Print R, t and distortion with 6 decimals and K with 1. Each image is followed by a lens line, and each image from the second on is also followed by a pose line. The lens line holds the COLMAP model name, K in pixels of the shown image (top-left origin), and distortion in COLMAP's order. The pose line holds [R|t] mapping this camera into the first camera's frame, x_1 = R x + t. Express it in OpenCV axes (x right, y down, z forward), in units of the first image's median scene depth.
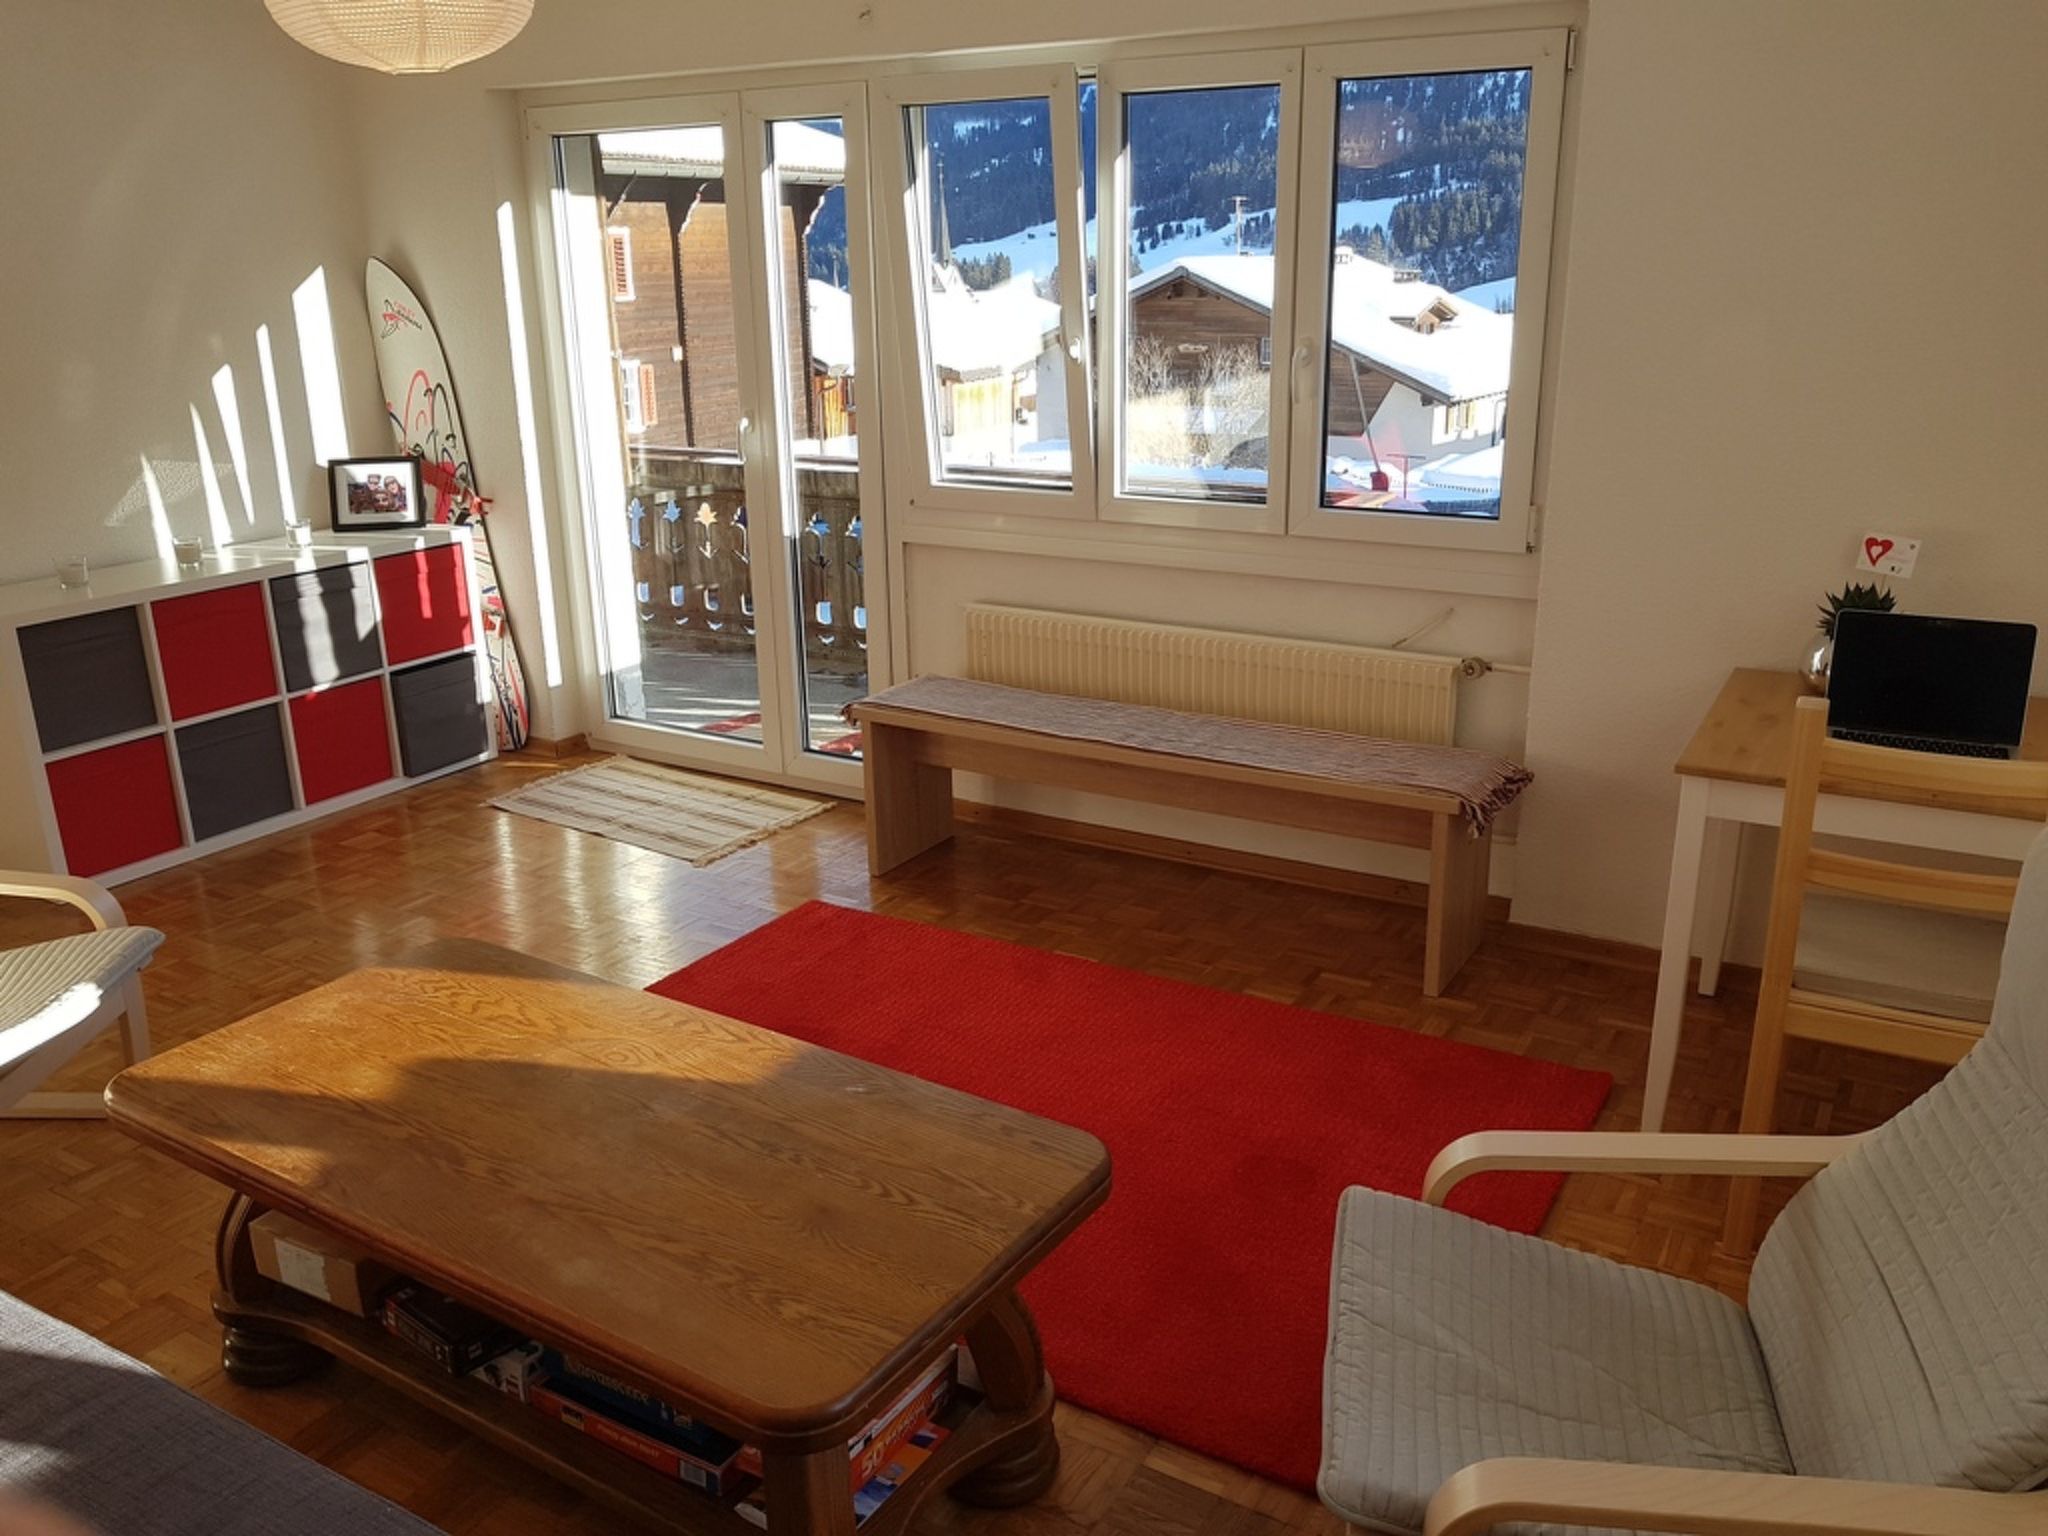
lens RADIAL K [[1628.8, 0, 1025.5], [0, 1628.8, 796.4], [0, 0, 1]] dist [0.004894, -0.041824]
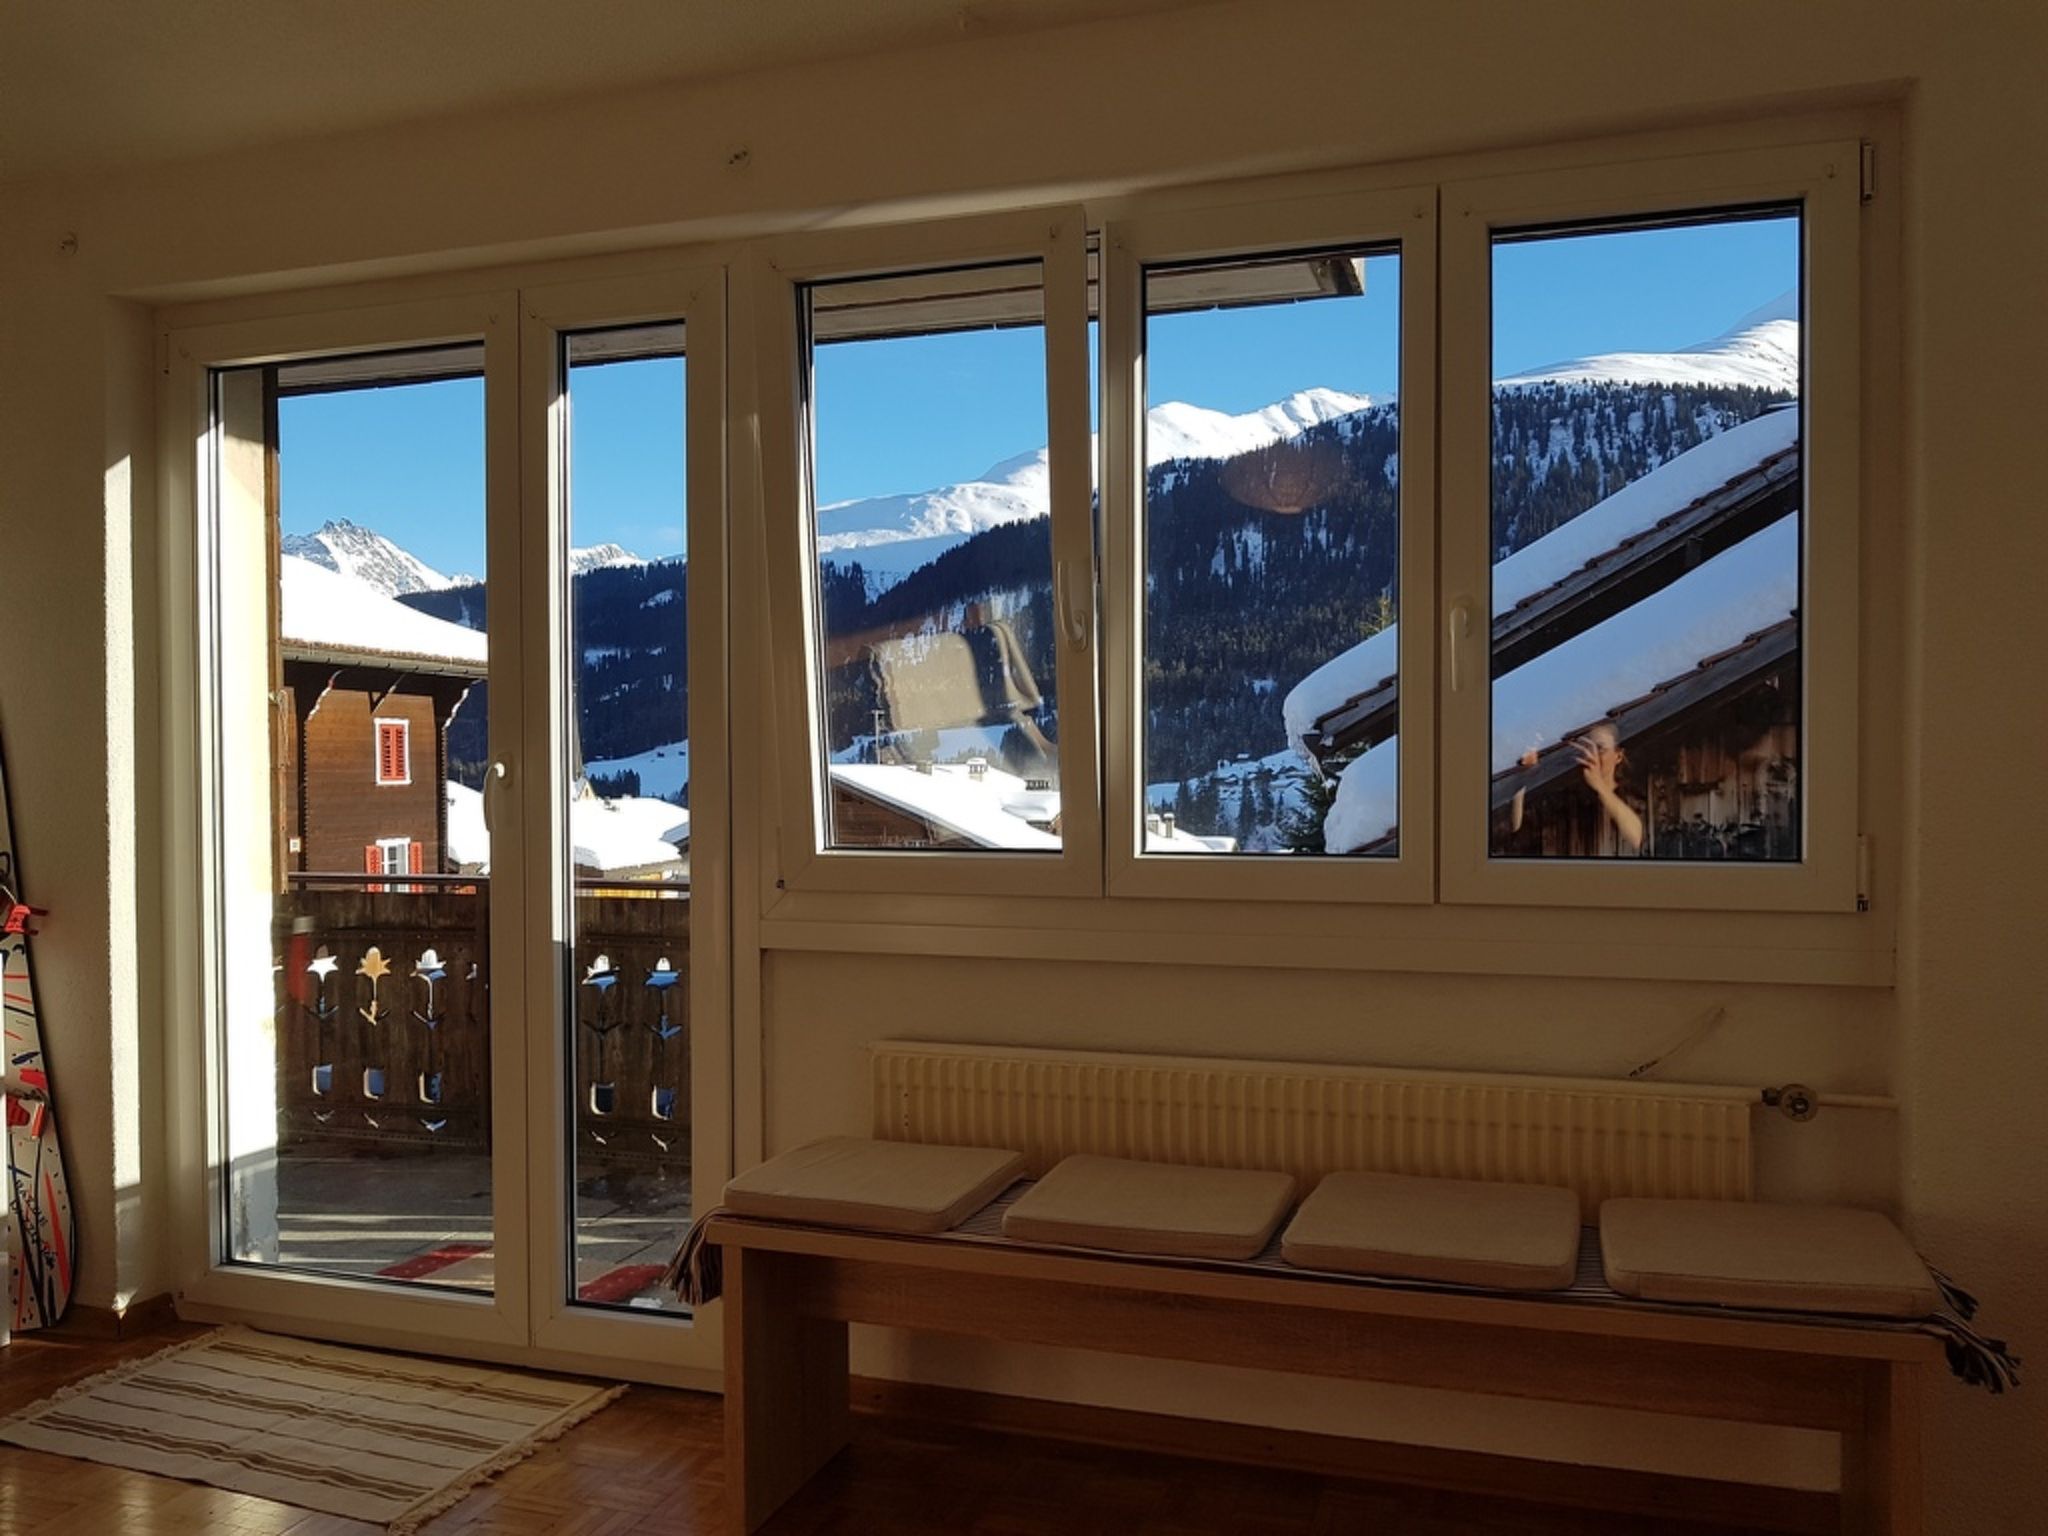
lens RADIAL K [[1628.8, 0, 1025.5], [0, 1628.8, 796.4], [0, 0, 1]] dist [0.004894, -0.041824]
pose [[0.974986, 0.007239, 0.222149, -0.101726], [0.060289, 0.953385, -0.295673, -0.018207], [-0.213934, 0.301671, 0.929100, 0.332961]]
